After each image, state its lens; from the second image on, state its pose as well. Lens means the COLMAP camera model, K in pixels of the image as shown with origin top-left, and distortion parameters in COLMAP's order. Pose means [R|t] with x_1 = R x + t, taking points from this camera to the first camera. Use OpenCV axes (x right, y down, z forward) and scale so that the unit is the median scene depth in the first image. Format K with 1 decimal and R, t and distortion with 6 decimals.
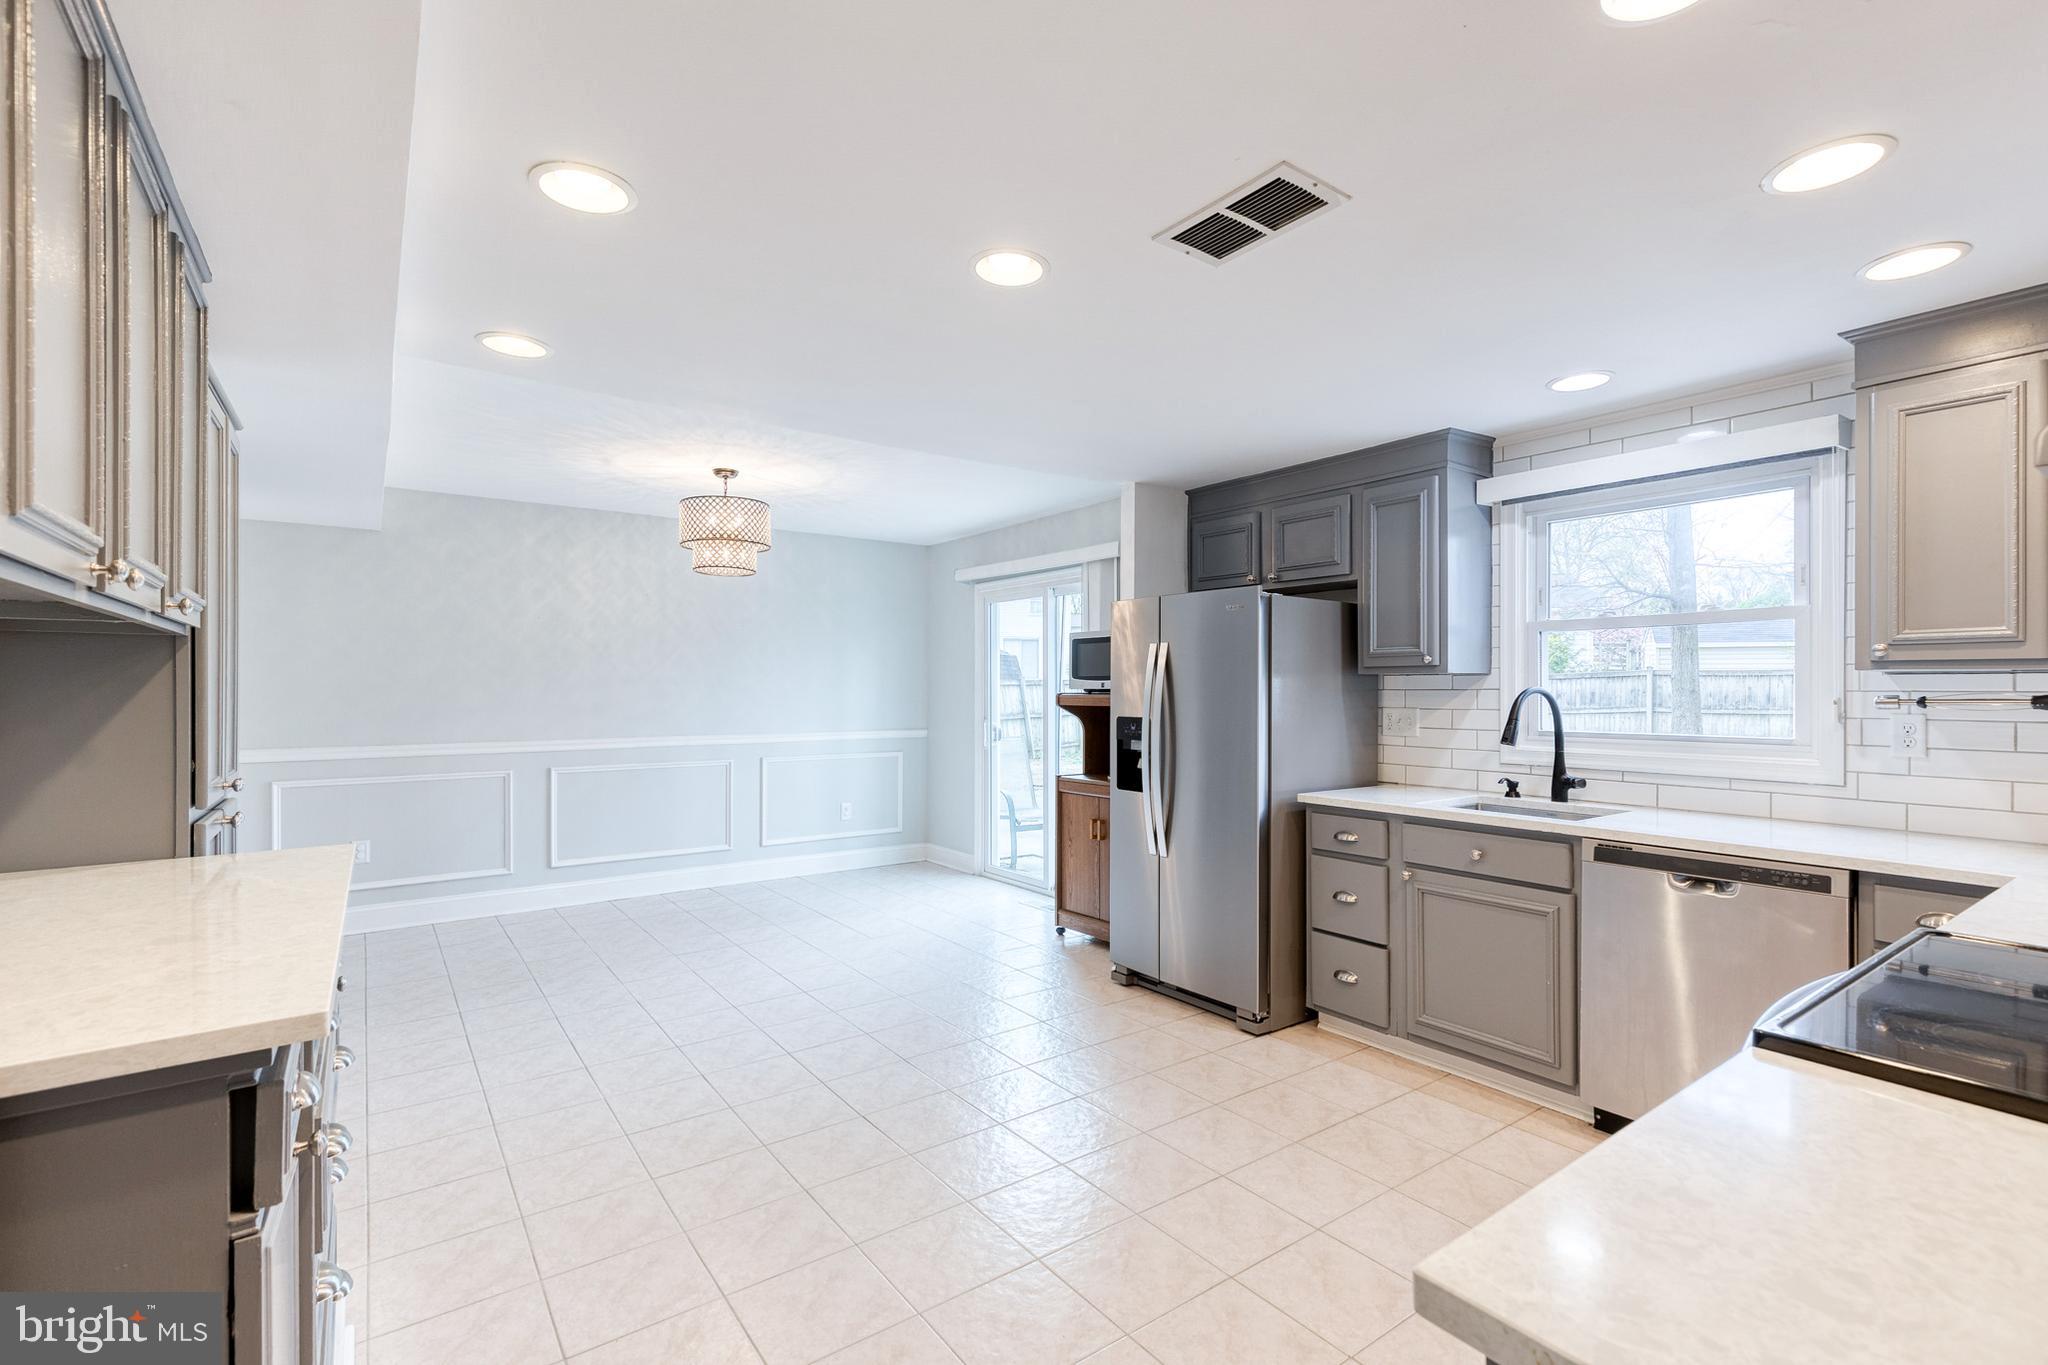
lens RADIAL K [[932.7, 0, 1065.8], [0, 932.7, 692.4], [0, 0, 1]] dist [0.005079, -0.000632]
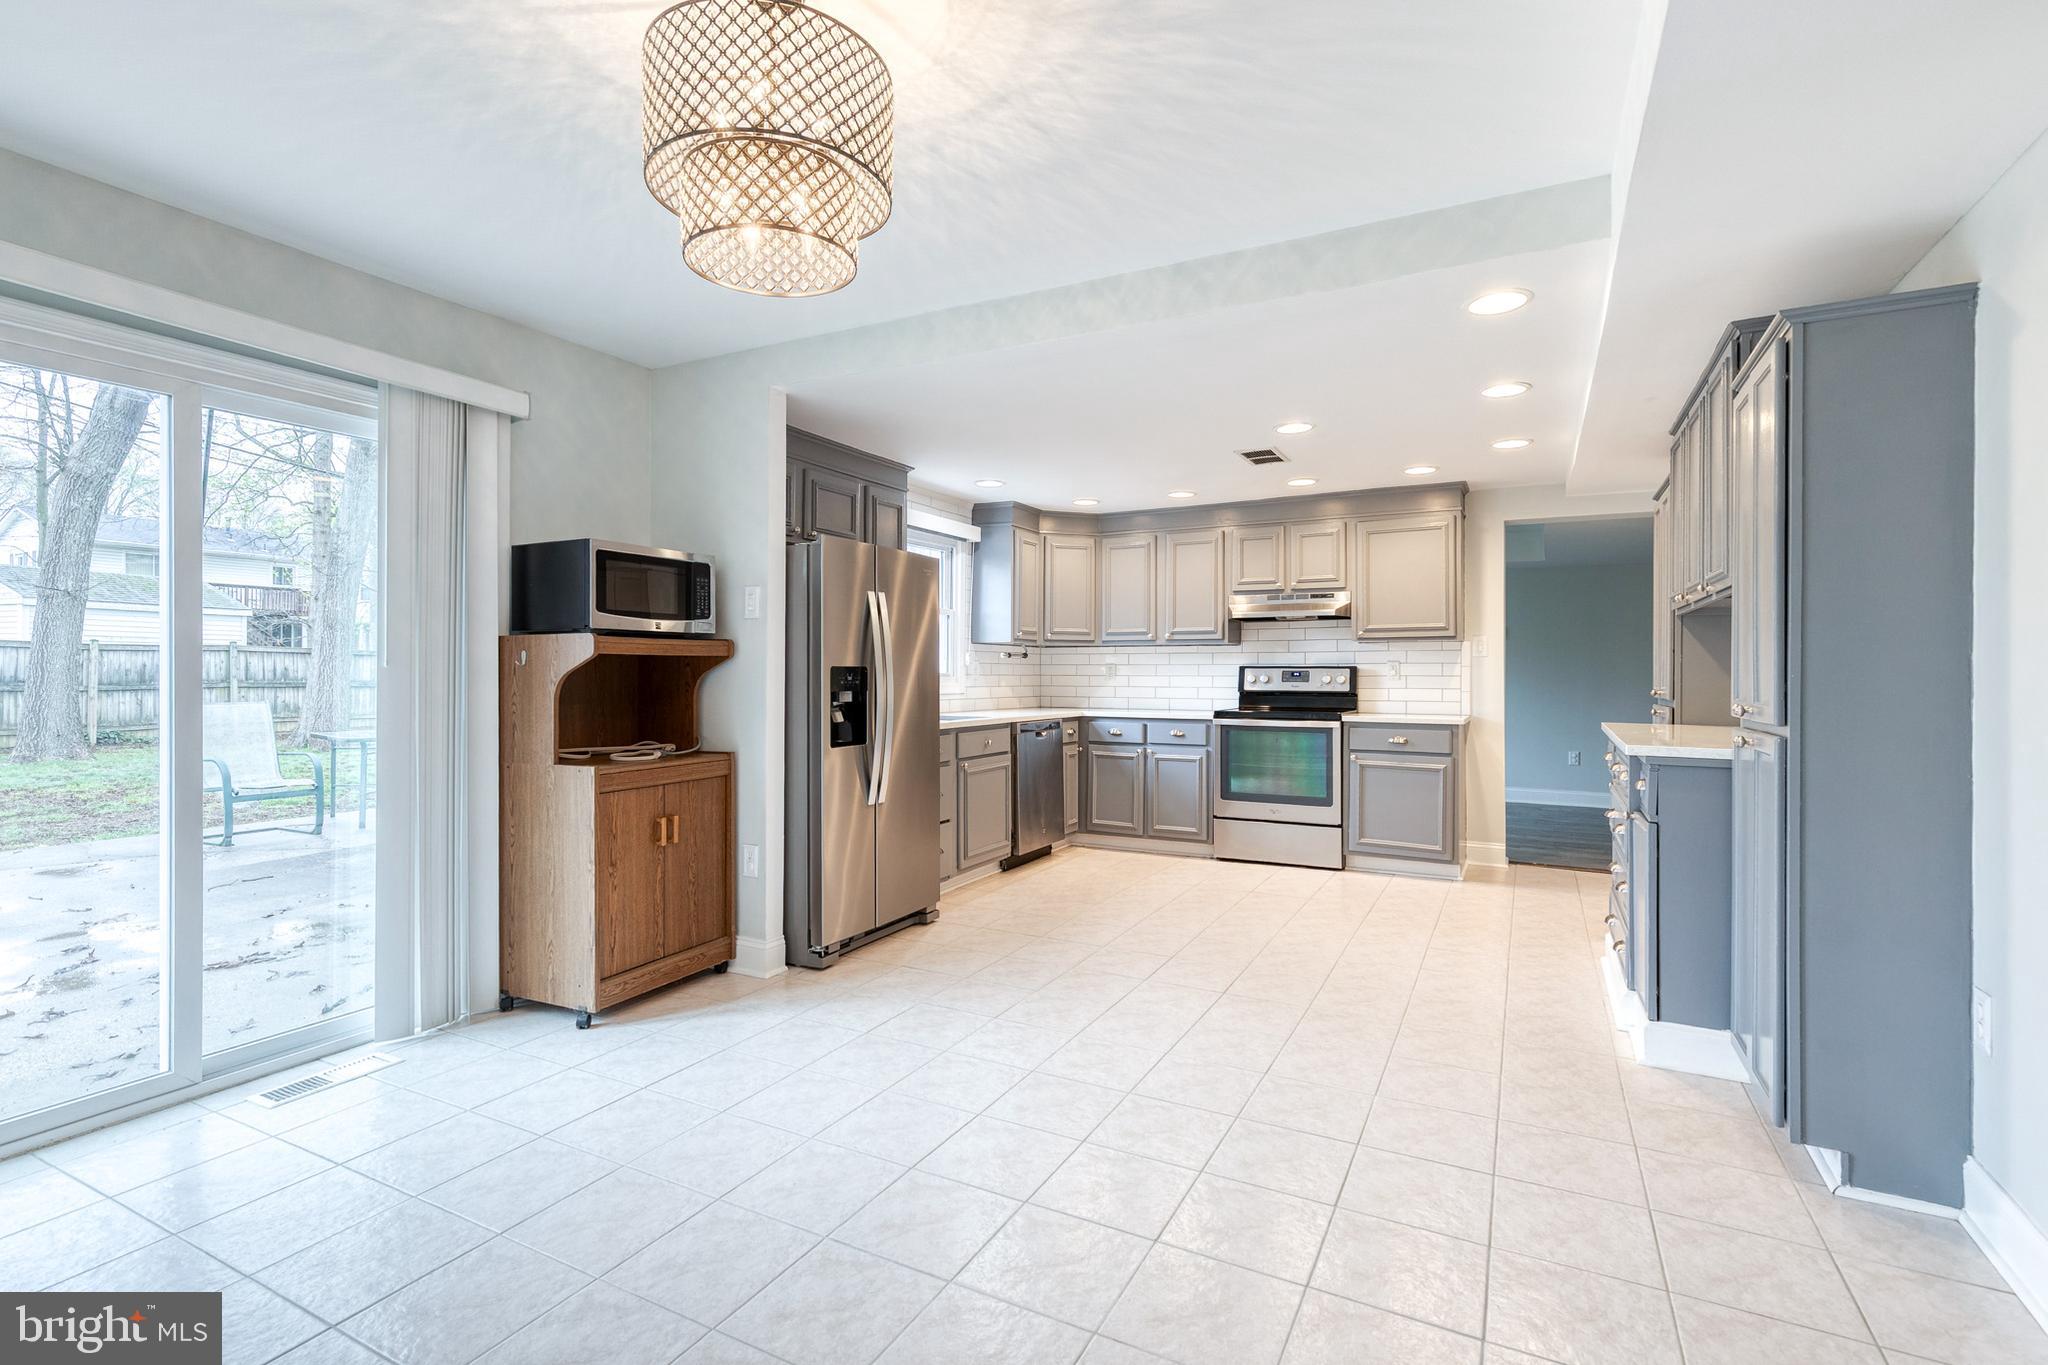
lens RADIAL K [[932.7, 0, 1026.8], [0, 932.7, 665.8], [0, 0, 1]] dist [0.005079, -0.000632]
pose [[-0.422684, 0.002496, 0.906274, -1.046573], [0.000105, 0.999996, -0.002705, 0.036243], [-0.906277, -0.001048, -0.422683, 1.524515]]
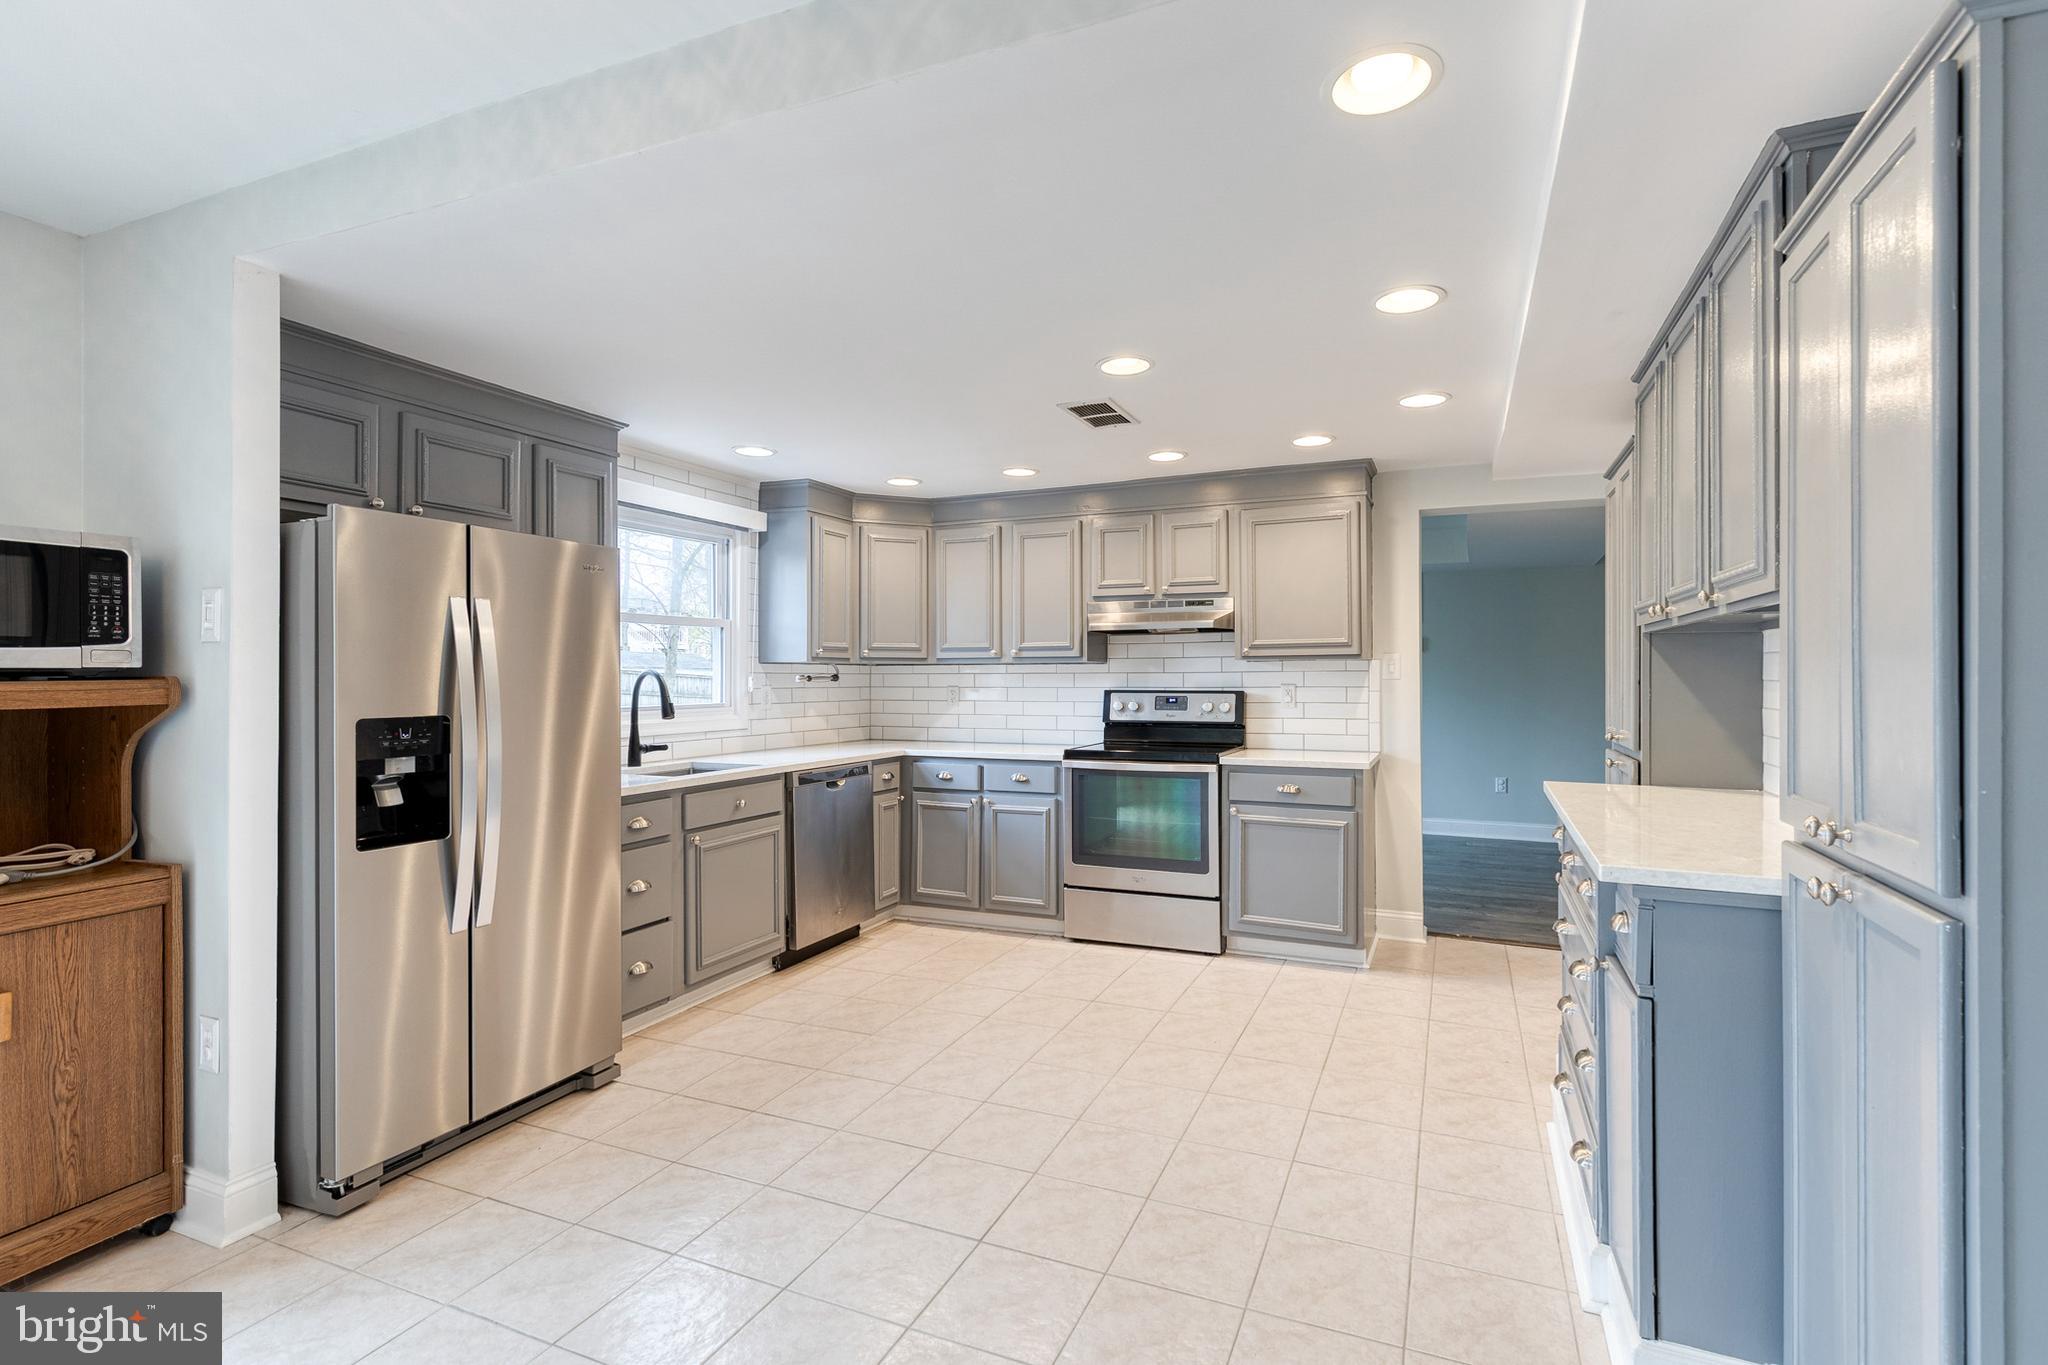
lens RADIAL K [[970.9, 0, 1038.1], [0, 970.9, 671.9], [0, 0, 1]] dist [0.008621, 0.000836]
pose [[-0.501031, 0.005345, 0.865413, -0.806734], [0.005288, 0.999981, -0.003114, 0.003912], [-0.865413, 0.003016, -0.501049, 1.190603]]
